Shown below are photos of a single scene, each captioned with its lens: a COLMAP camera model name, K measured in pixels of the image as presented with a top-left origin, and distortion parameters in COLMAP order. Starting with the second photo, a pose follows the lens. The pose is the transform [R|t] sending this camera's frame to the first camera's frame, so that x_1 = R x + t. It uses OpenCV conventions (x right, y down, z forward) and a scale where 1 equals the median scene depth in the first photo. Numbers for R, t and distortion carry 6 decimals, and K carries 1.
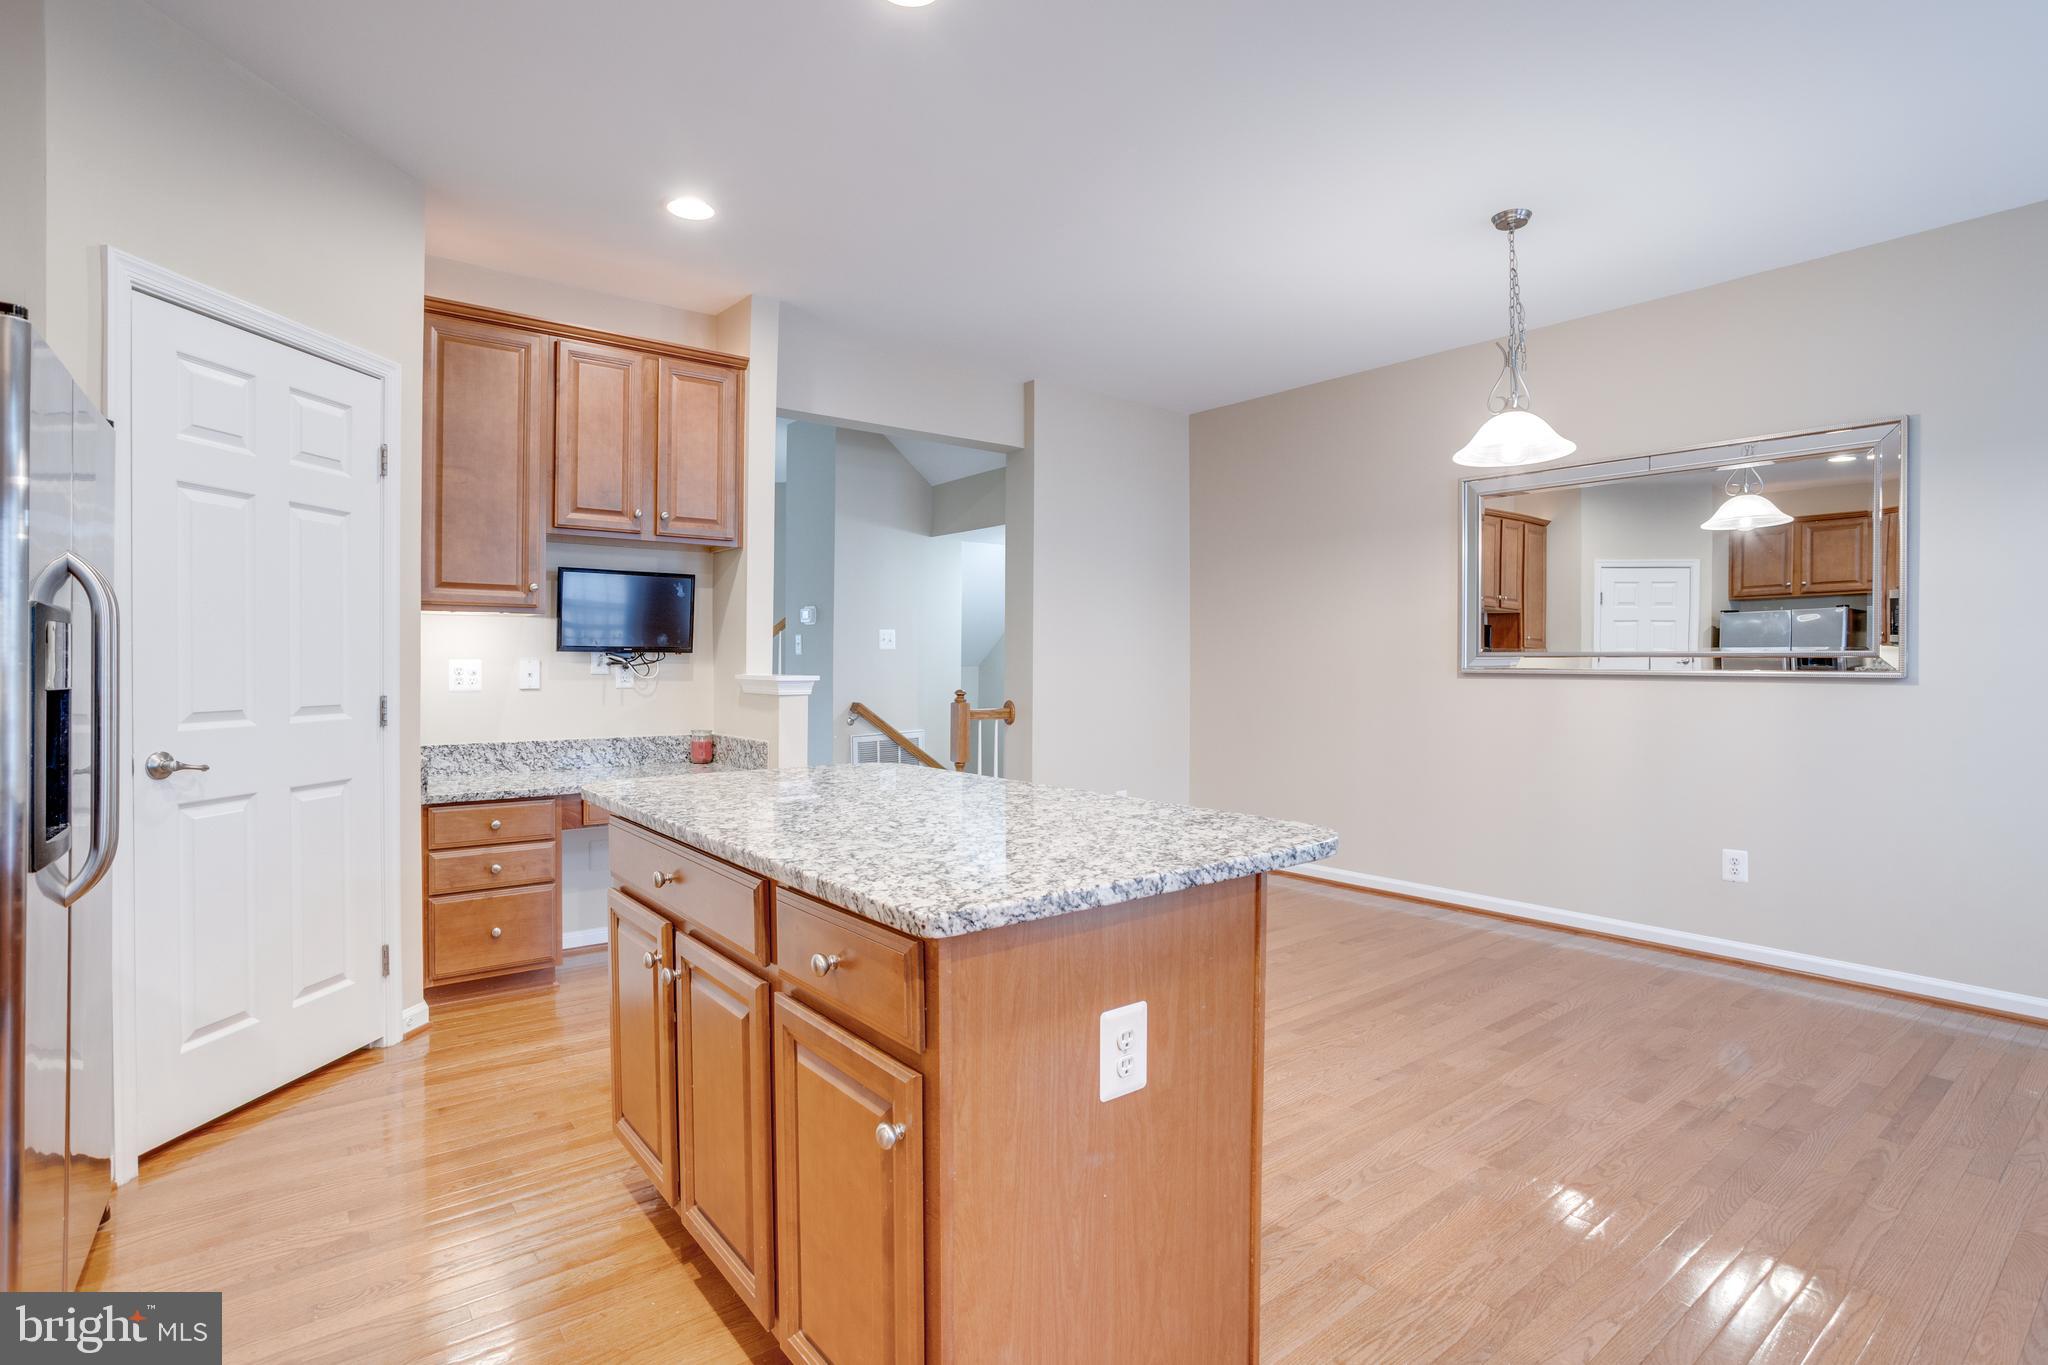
lens RADIAL K [[1019.7, 0, 1028.5], [0, 1019.7, 668.9], [0, 0, 1]] dist [-0.048346, 0.017222]
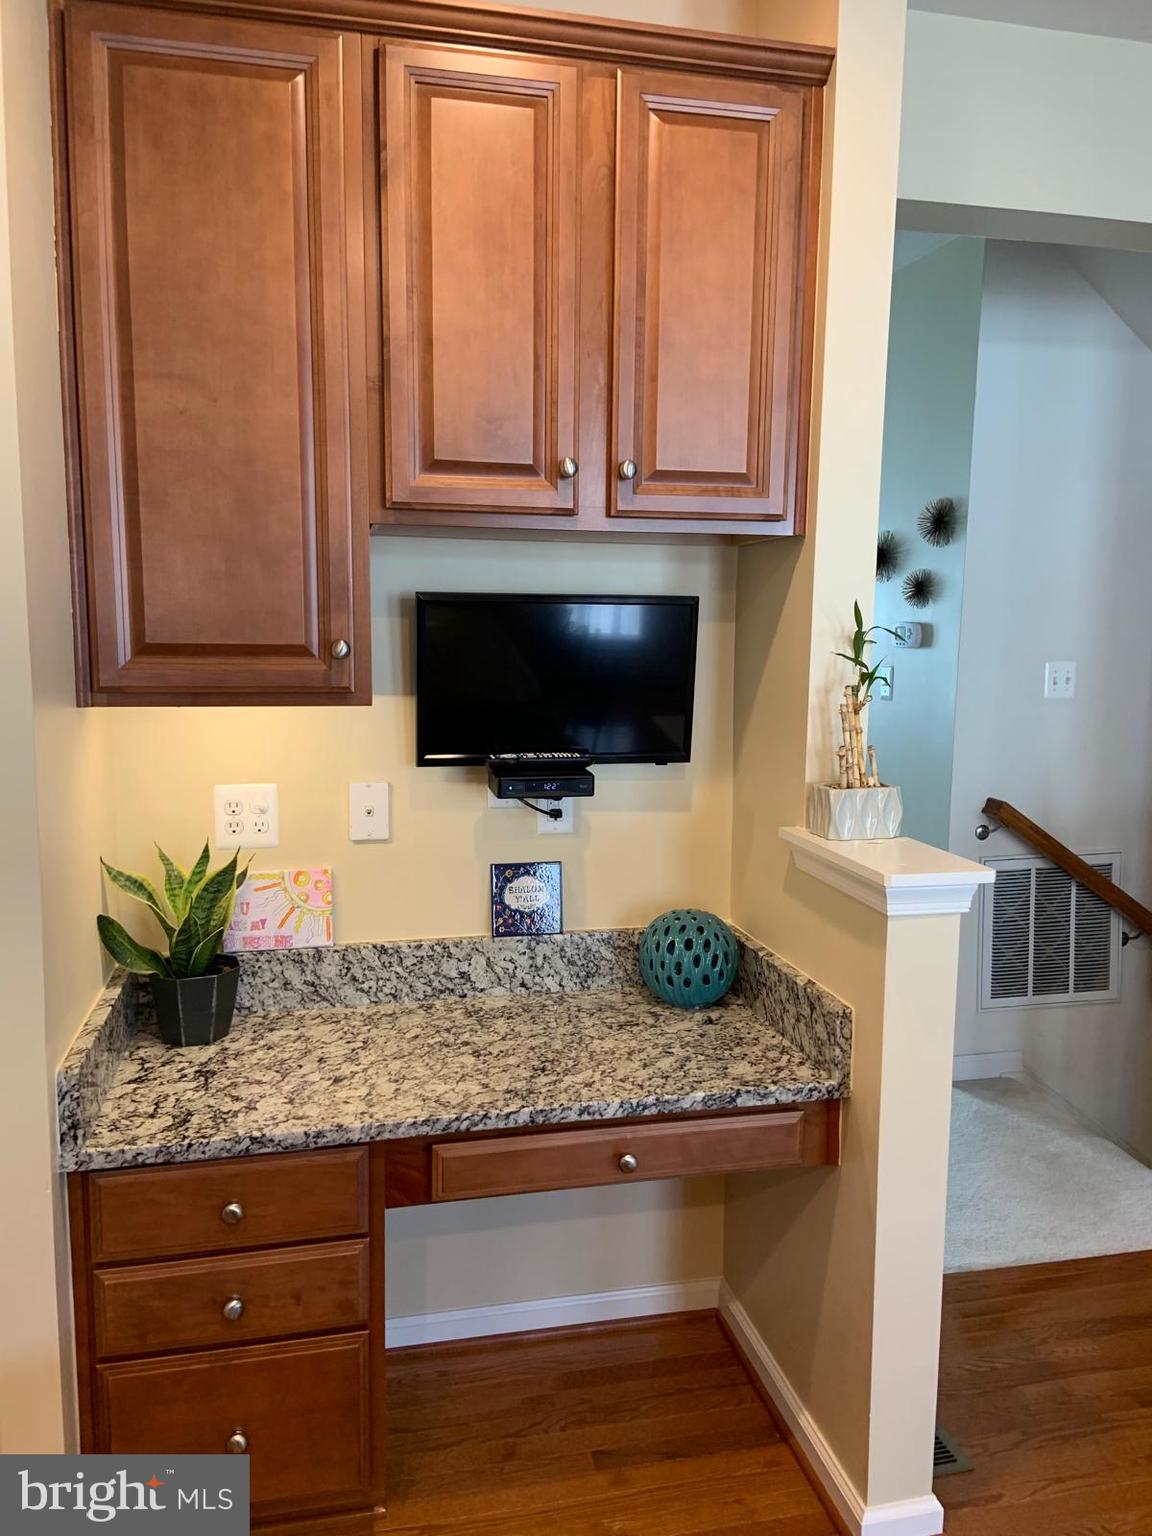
lens RADIAL K [[1164.4, 0, 570.5], [0, 1164.4, 766.0], [0, 0, 1]] dist [0.111489, -0.121120]
pose [[0.899959, 0.056671, -0.432277, -0.162638], [-0.007975, 0.993490, 0.113641, -0.084375], [0.435903, -0.098825, 0.894552, 0.544401]]
